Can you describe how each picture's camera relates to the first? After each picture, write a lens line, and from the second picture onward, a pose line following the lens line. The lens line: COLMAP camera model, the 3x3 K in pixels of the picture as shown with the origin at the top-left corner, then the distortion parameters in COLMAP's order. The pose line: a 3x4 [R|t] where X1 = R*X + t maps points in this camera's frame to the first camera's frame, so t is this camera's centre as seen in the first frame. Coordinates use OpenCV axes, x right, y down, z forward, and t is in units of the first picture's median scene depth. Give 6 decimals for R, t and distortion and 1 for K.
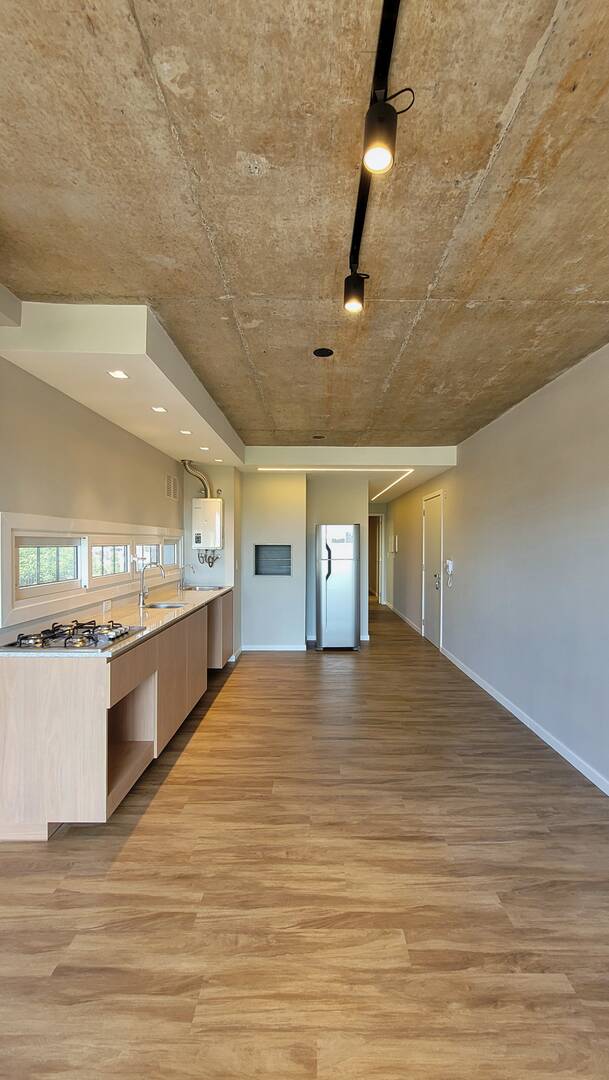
lens RADIAL K [[445.0, 0, 320.4], [0, 445.0, 546.6], [0, 0, 1]] dist [0.000623, 0.000435]
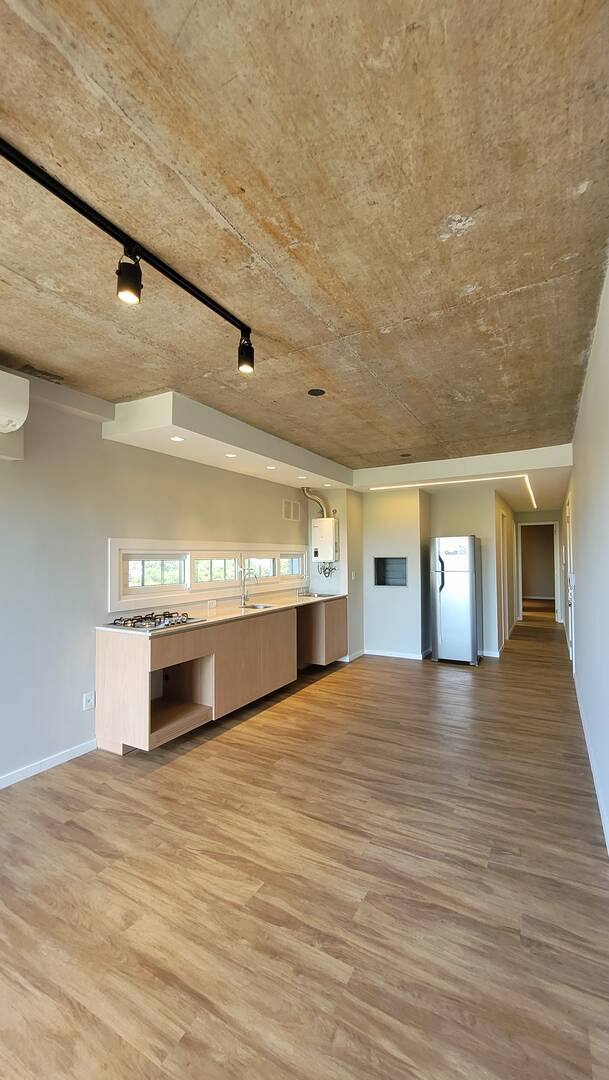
lens RADIAL K [[428.3, 0, 319.9], [0, 428.3, 546.4], [0, 0, 1]] dist [0.000541, -0.000420]
pose [[0.872392, -0.021567, -0.488331, 0.547295], [0.006818, 0.999466, -0.031960, 0.002985], [0.488759, 0.024552, 0.872073, 0.035550]]
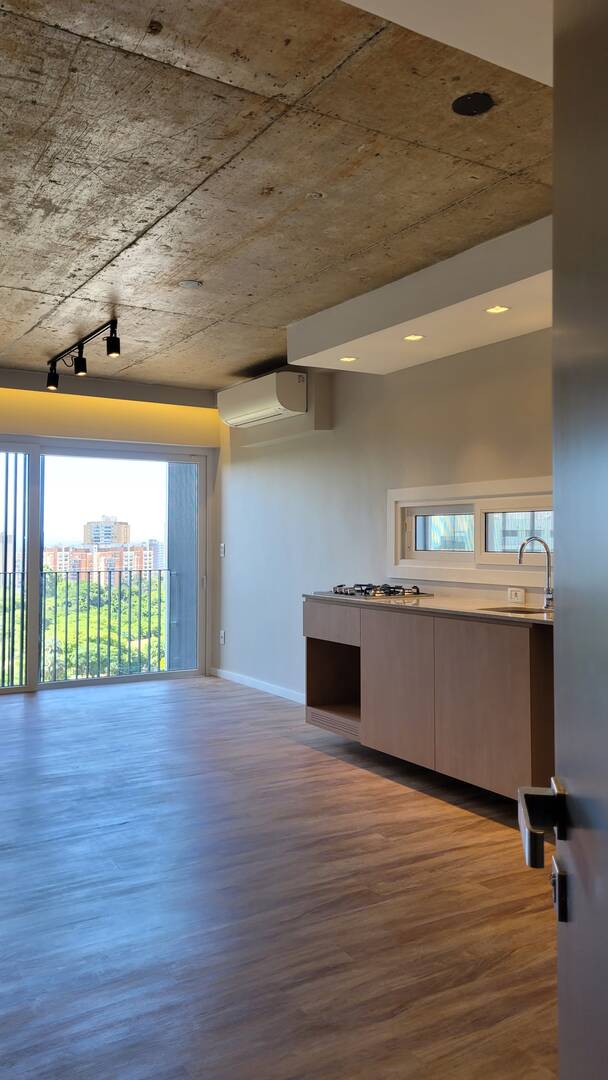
lens RADIAL K [[845.2, 0, 308.5], [0, 845.2, 516.8], [0, 0, 1]] dist [0.049728, -0.000861]
pose [[-0.863053, -0.023078, -0.504585, 0.625837], [-0.012073, 0.999613, -0.025068, 0.055445], [0.504968, -0.015543, -0.862998, 2.505825]]
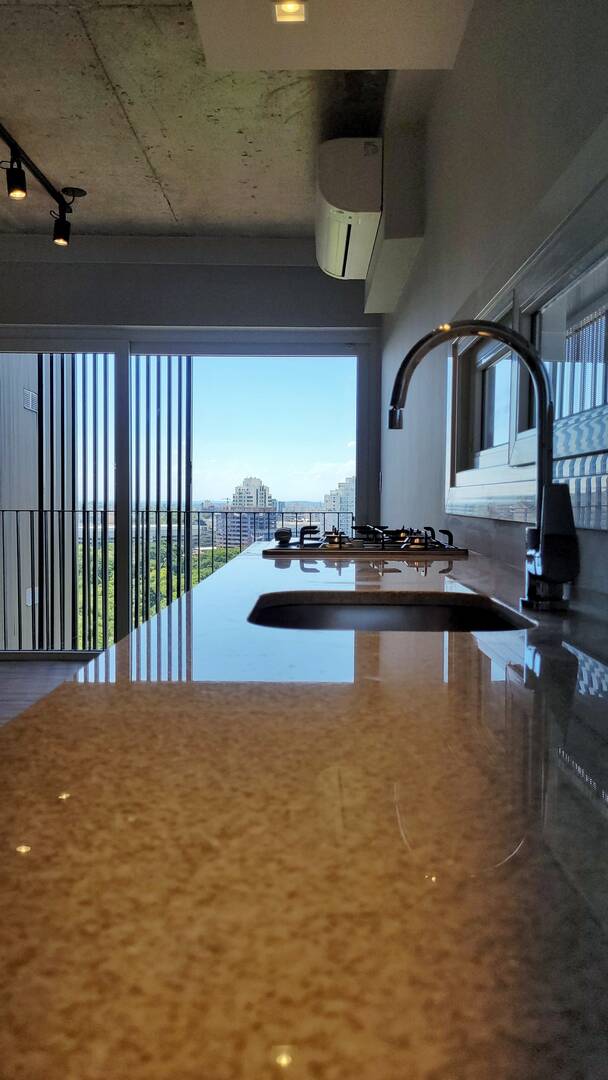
lens RADIAL K [[808.9, 0, 304.2], [0, 808.9, 539.1], [0, 0, 1]] dist [0.043569, 0.000254]
pose [[-0.999391, -0.018168, 0.029778, -0.451251], [-0.016444, 0.998230, 0.057160, 0.127963], [-0.030764, 0.056635, -0.997921, 1.752158]]
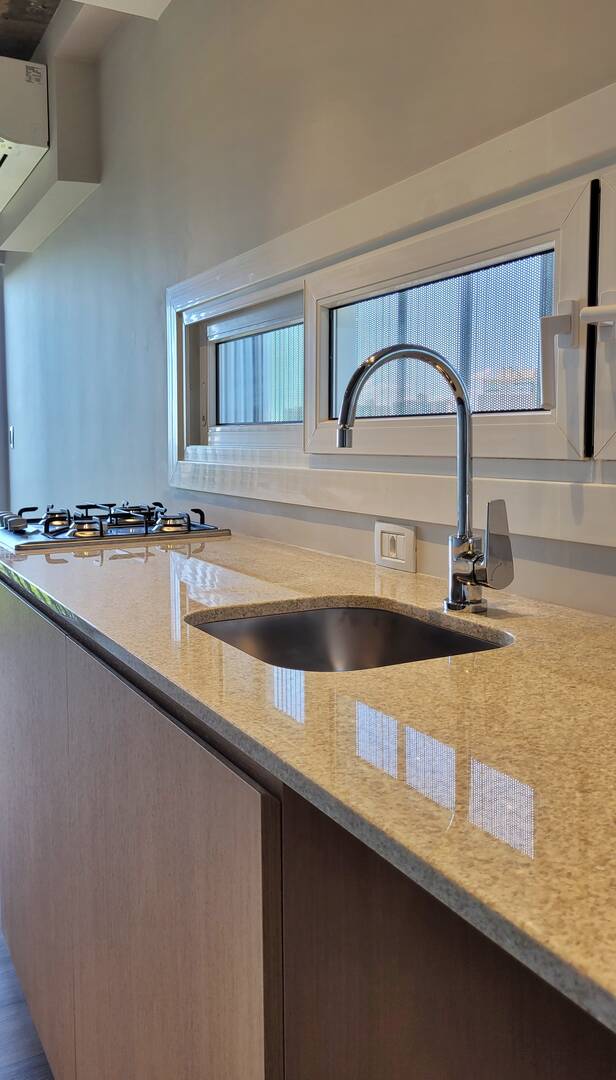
lens RADIAL K [[841.6, 0, 306.4], [0, 841.6, 523.9], [0, 0, 1]] dist [-0.004815, -0.002247]
pose [[-0.882233, 0.038333, -0.469249, -0.281436], [-0.010198, 0.994890, 0.100445, 0.094623], [0.470702, 0.093402, -0.877335, 1.709329]]
